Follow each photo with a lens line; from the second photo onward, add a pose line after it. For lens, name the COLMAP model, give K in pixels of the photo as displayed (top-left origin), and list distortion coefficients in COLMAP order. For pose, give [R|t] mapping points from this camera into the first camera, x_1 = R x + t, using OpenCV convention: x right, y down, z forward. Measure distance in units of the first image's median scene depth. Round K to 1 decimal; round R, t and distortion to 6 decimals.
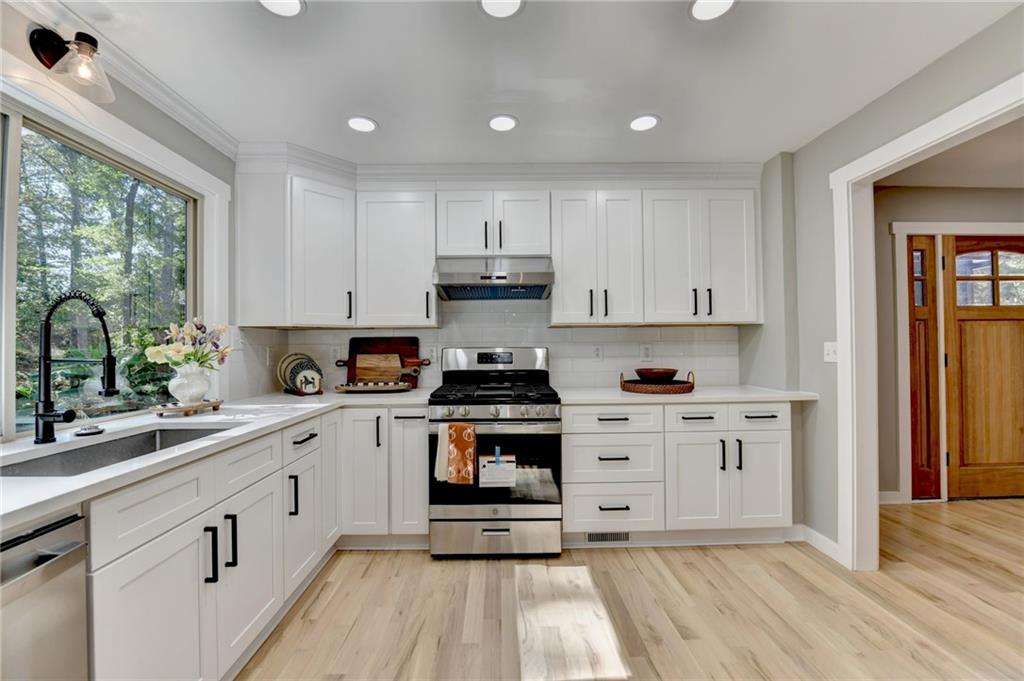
lens RADIAL K [[411.3, 0, 503.0], [0, 411.3, 340.8], [0, 0, 1]] dist [-0.014738, -0.002193]
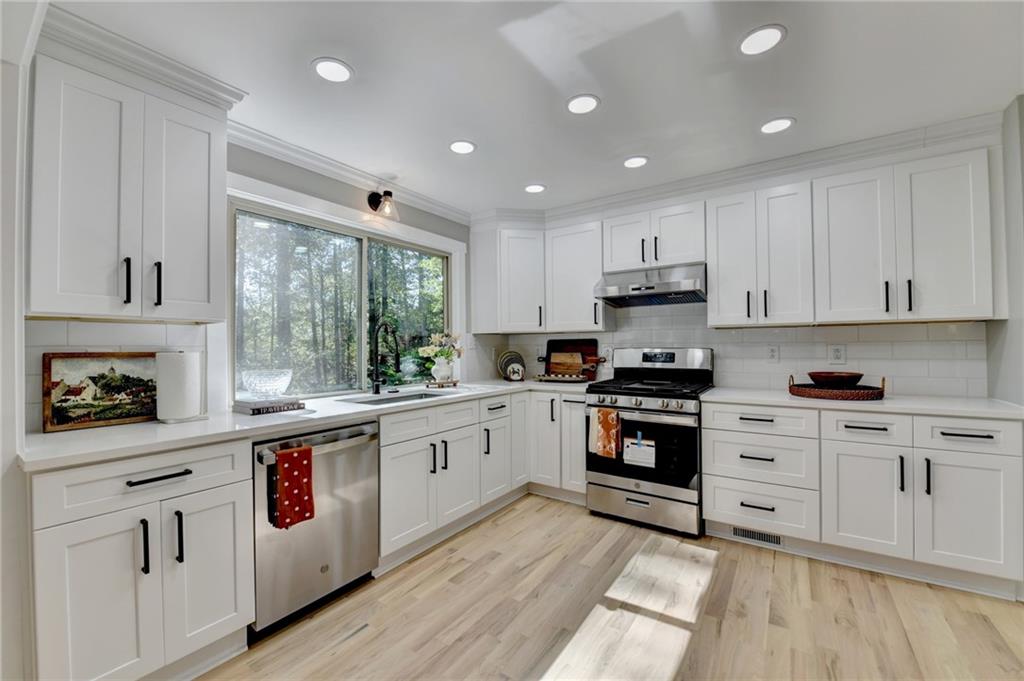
lens RADIAL K [[411.3, 0, 502.1], [0, 411.3, 341.5], [0, 0, 1]] dist [-0.014738, -0.002193]
pose [[0.810589, -0.004286, -0.585599, 0.350338], [0.008710, 0.999951, 0.004739, -0.013028], [0.585550, -0.008942, 0.810587, -0.188837]]
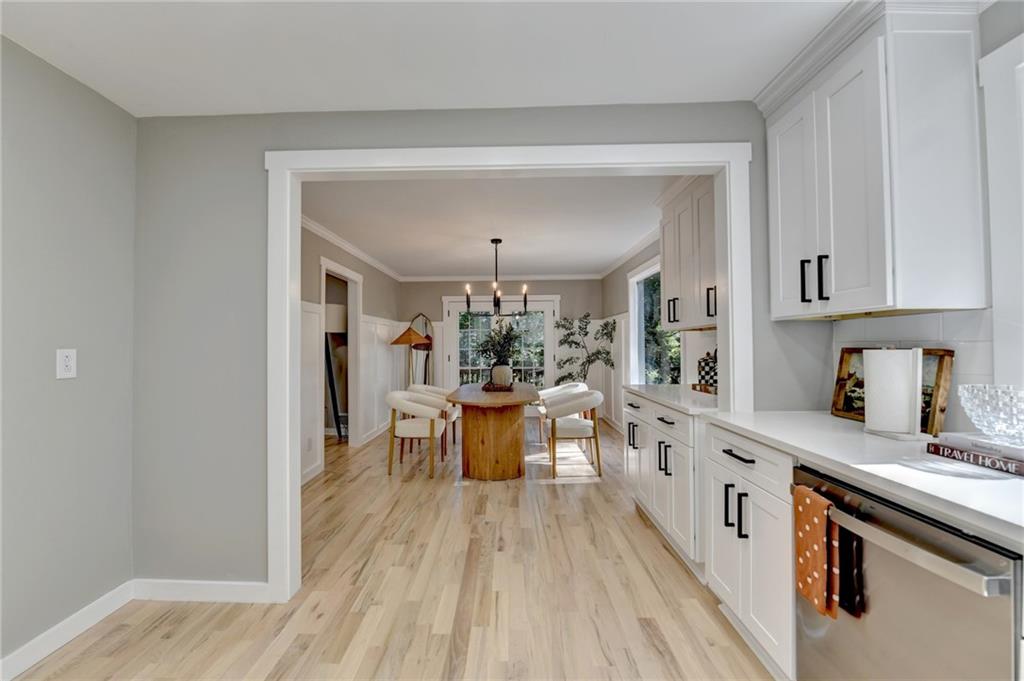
lens RADIAL K [[411.3, 0, 504.3], [0, 411.3, 341.2], [0, 0, 1]] dist [-0.014738, -0.002193]
pose [[-0.999518, 0.016070, 0.026548, -0.013619], [0.015401, 0.999563, -0.025227, -0.000565], [-0.026942, -0.024806, -0.999329, 0.683347]]
